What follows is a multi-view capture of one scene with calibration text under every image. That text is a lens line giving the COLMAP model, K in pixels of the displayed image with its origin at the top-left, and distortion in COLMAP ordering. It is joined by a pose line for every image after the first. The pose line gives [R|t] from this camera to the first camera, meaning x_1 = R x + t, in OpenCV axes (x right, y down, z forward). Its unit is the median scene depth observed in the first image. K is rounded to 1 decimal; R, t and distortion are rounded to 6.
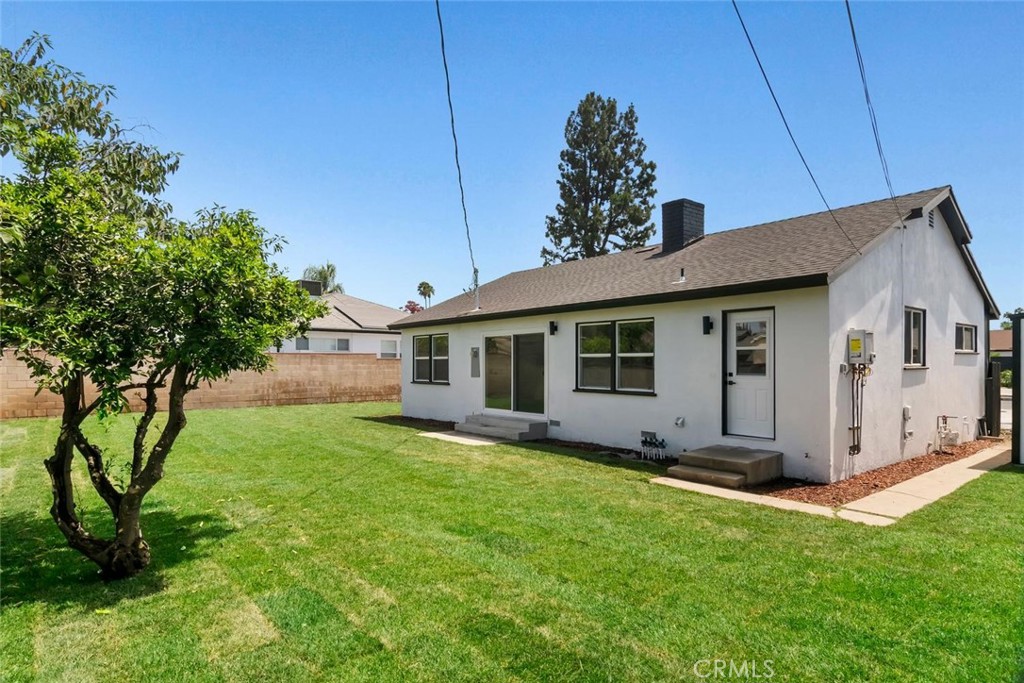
lens RADIAL K [[560.0, 0, 523.4], [0, 560.0, 353.8], [0, 0, 1]] dist [-0.003818, -0.001014]
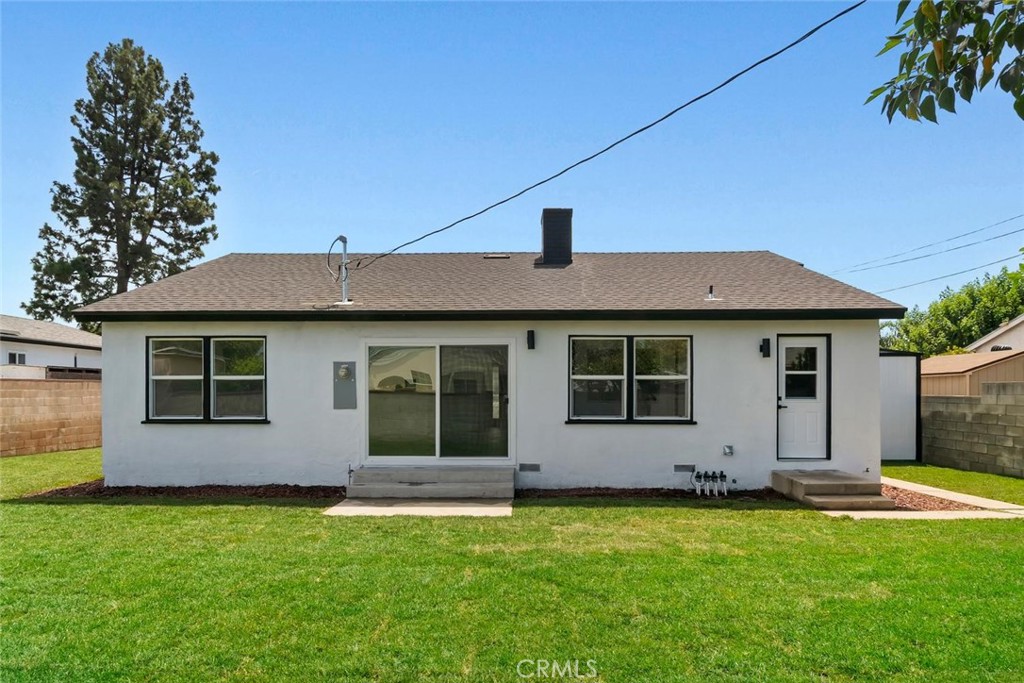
lens RADIAL K [[545.6, 0, 511.4], [0, 545.6, 388.2], [0, 0, 1]] dist [-0.012769, -0.001459]
pose [[0.650623, 0.001368, 0.759399, -0.307527], [-0.013260, 0.999866, 0.009560, 0.007163], [-0.759285, -0.016290, 0.650555, 0.331360]]
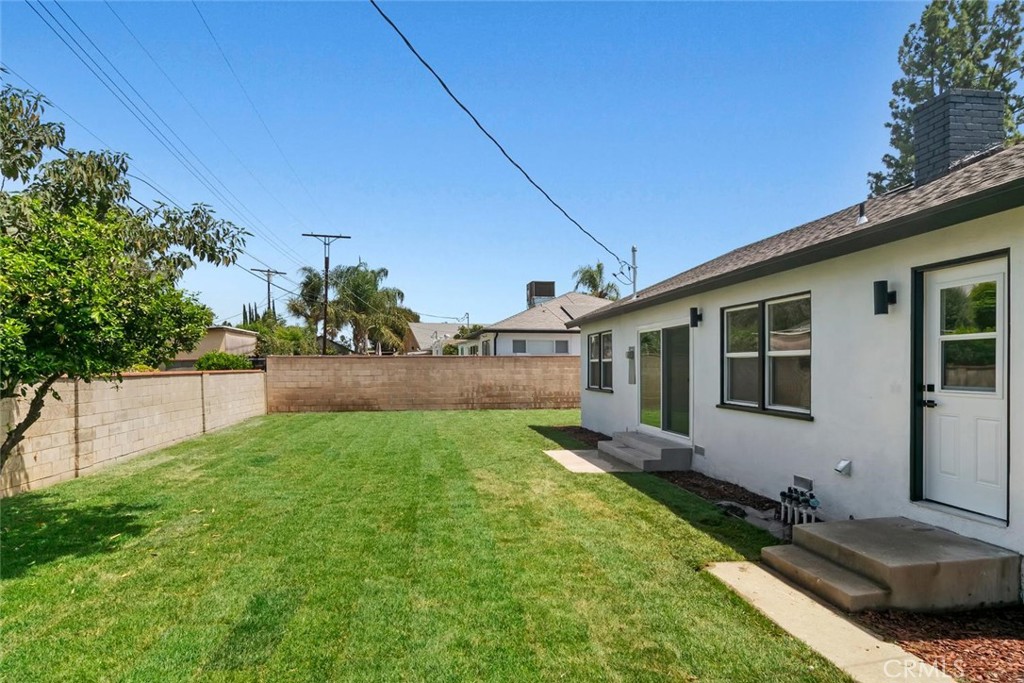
lens RADIAL K [[587.9, 0, 503.0], [0, 587.9, 369.6], [0, 0, 1]] dist [-0.001074, -0.001626]
pose [[0.844886, 0.000263, -0.534946, 0.147755], [0.012328, 0.999725, 0.019962, 0.001707], [0.534804, -0.023460, 0.844650, 0.143378]]
